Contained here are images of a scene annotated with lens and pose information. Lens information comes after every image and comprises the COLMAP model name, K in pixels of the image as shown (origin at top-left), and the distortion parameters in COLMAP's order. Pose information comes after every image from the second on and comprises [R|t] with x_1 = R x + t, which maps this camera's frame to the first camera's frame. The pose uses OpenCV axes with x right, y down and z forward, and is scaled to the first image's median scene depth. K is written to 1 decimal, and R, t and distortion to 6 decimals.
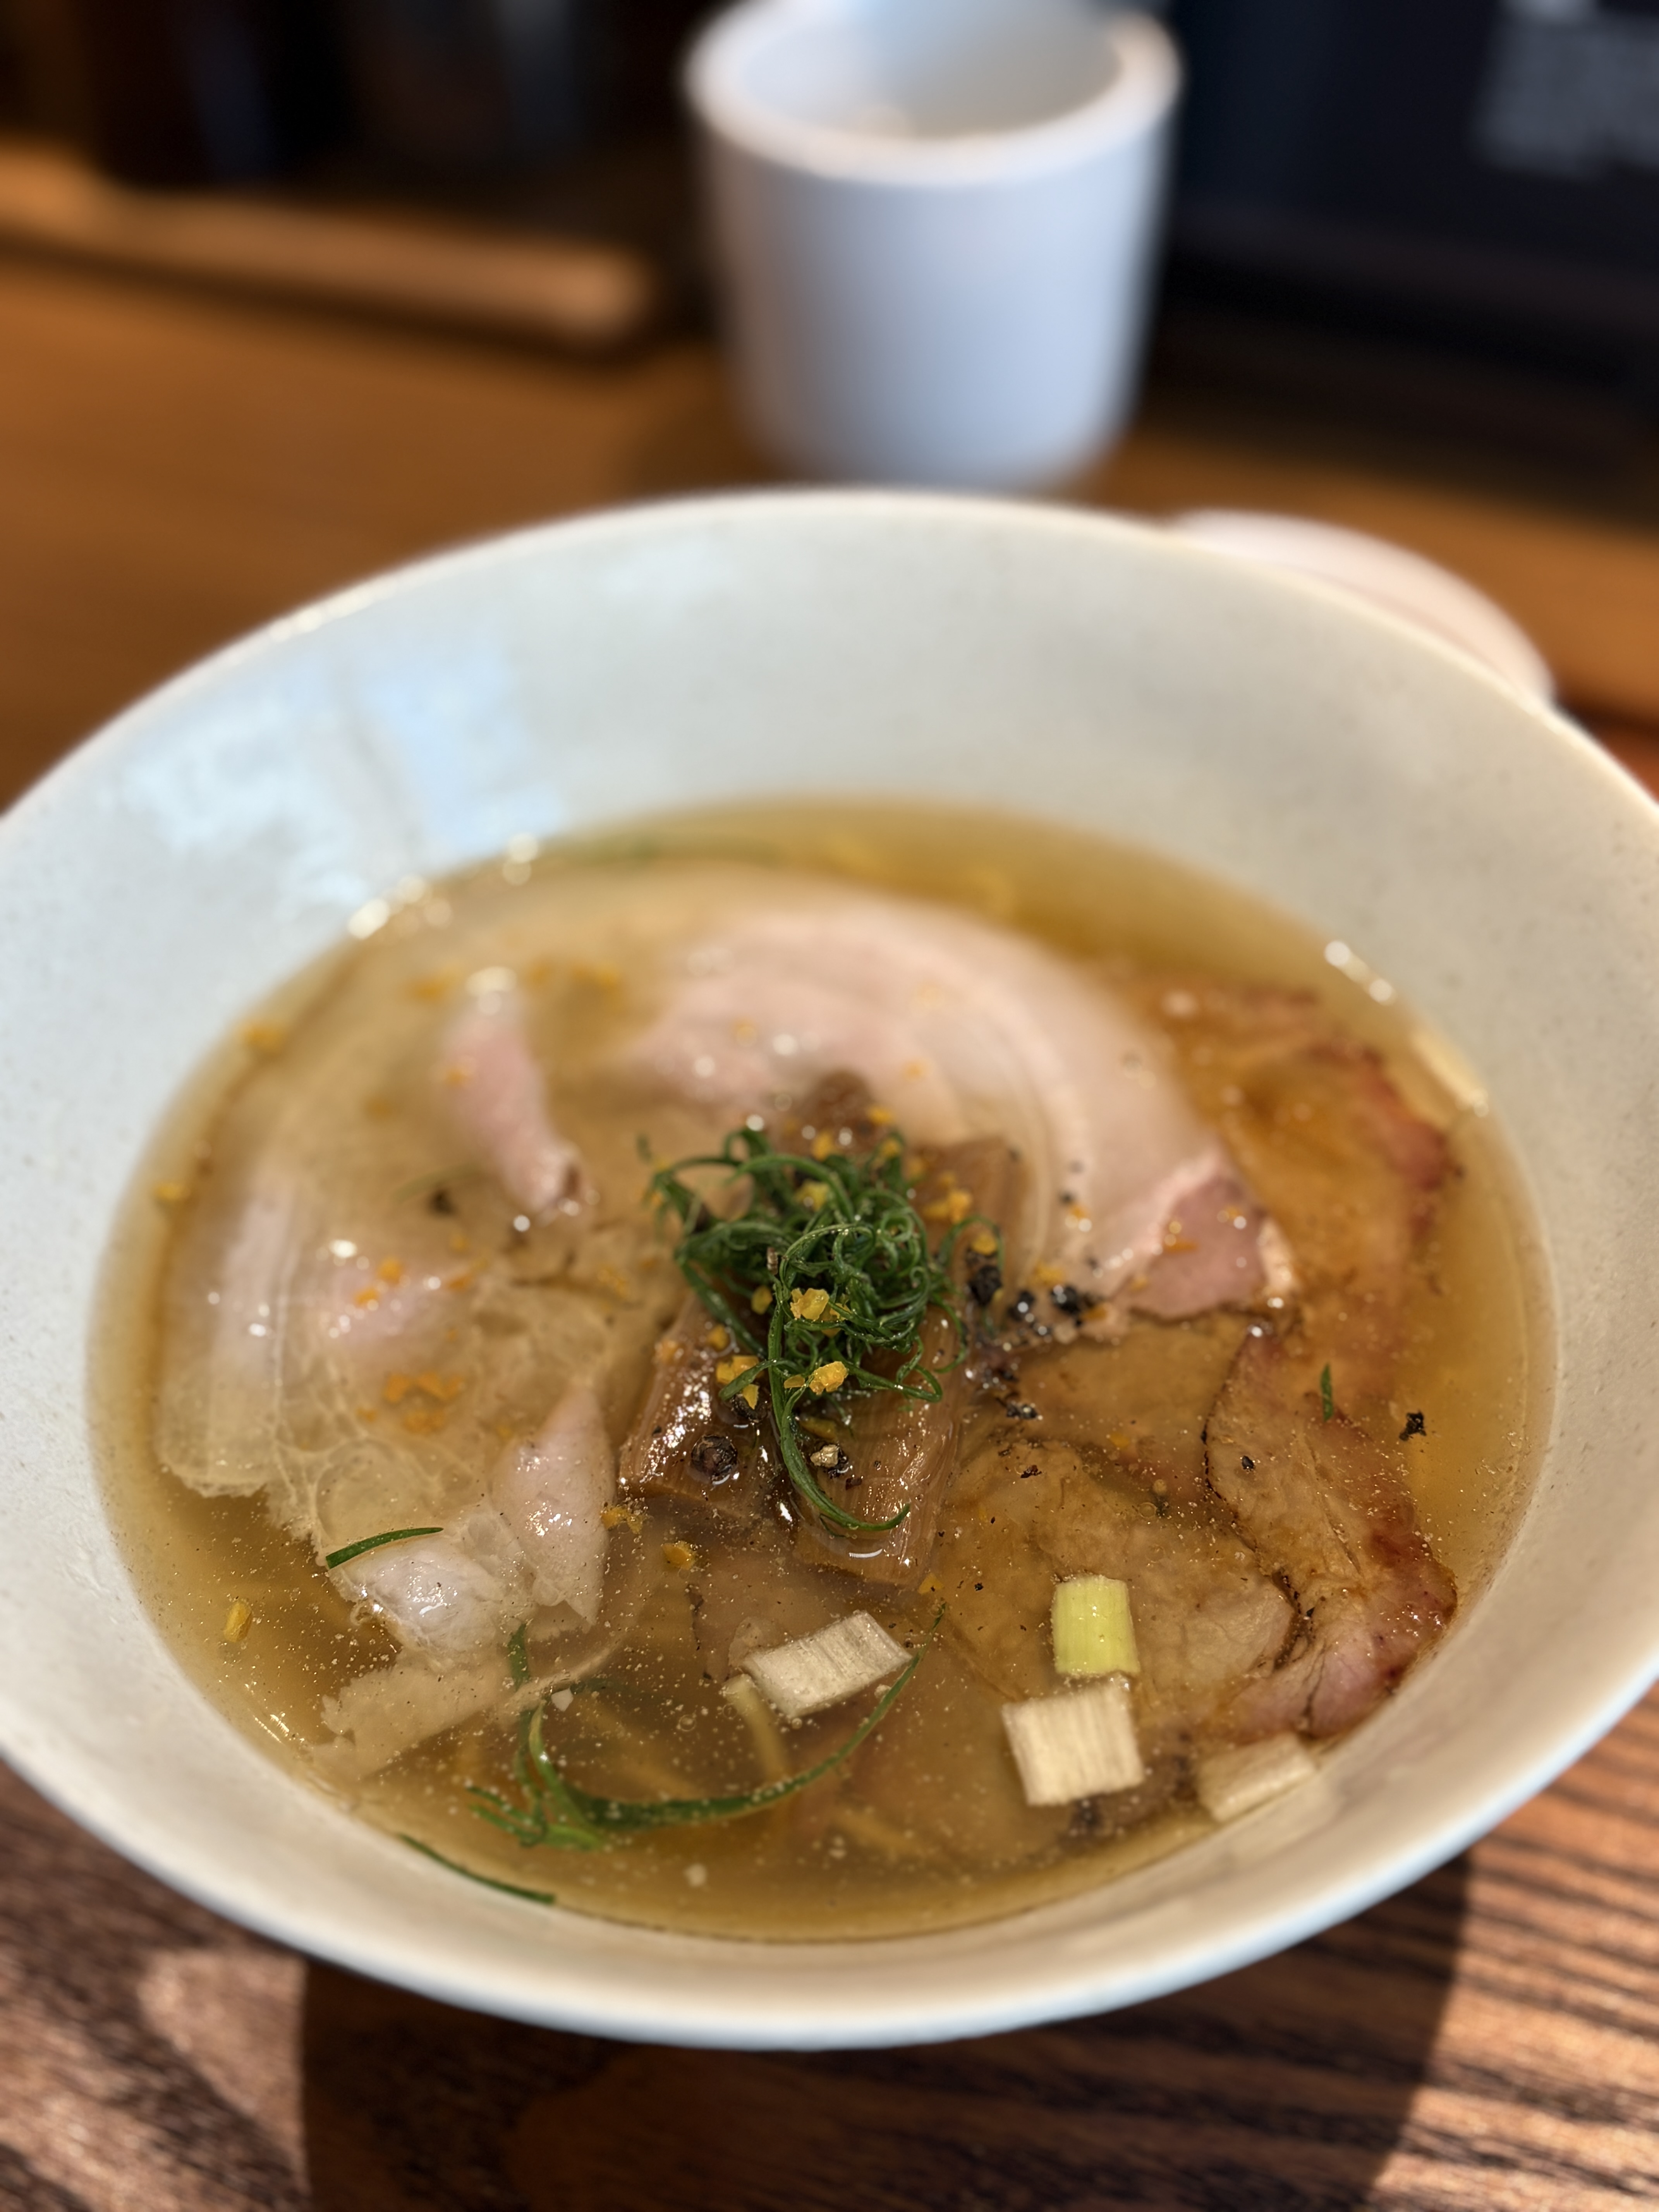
lens RADIAL K [[2412.9, 0, 817.1], [0, 2412.9, 1128.7], [0, 0, 1]] dist [0.030164, 0.000000]
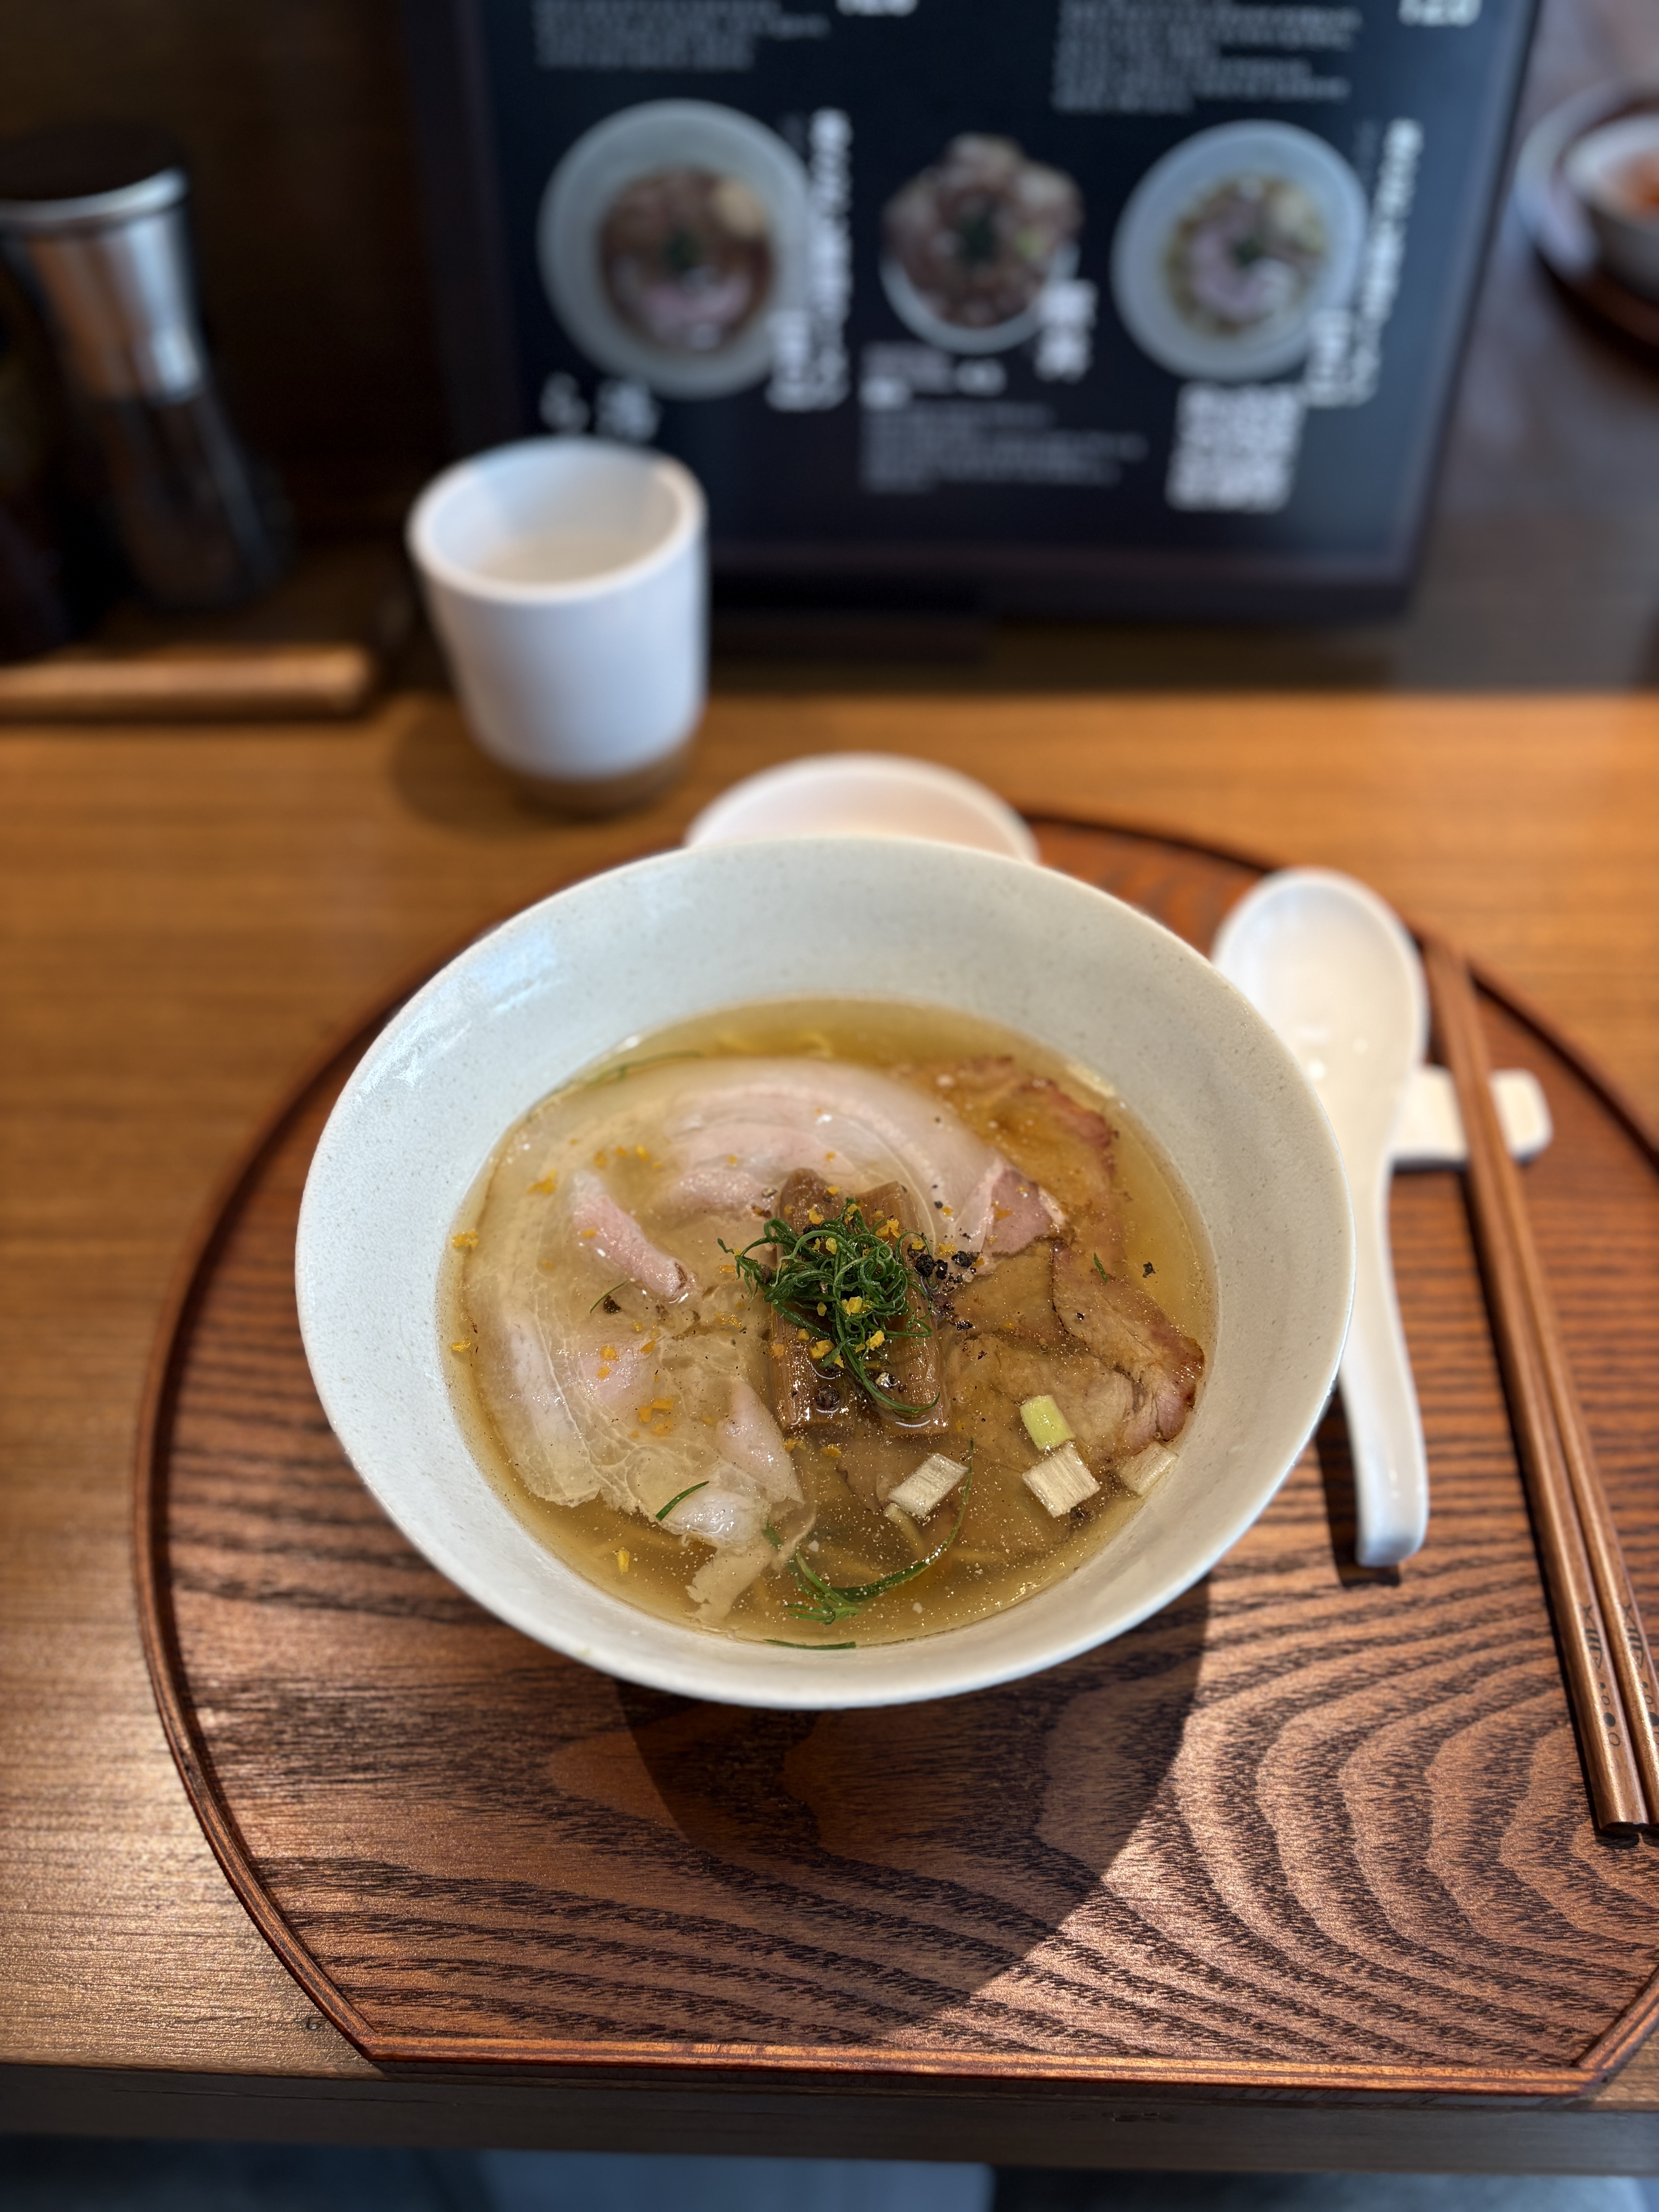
lens RADIAL K [[1707.4, 0, 828.2], [0, 1707.4, 1115.8], [0, 0, 1]] dist [0.031599, -0.018642]
pose [[0.928718, -0.270841, 0.253235, -0.309583], [0.256392, 0.962460, 0.089078, -0.188148], [-0.267854, -0.017801, 0.963295, -0.270999]]
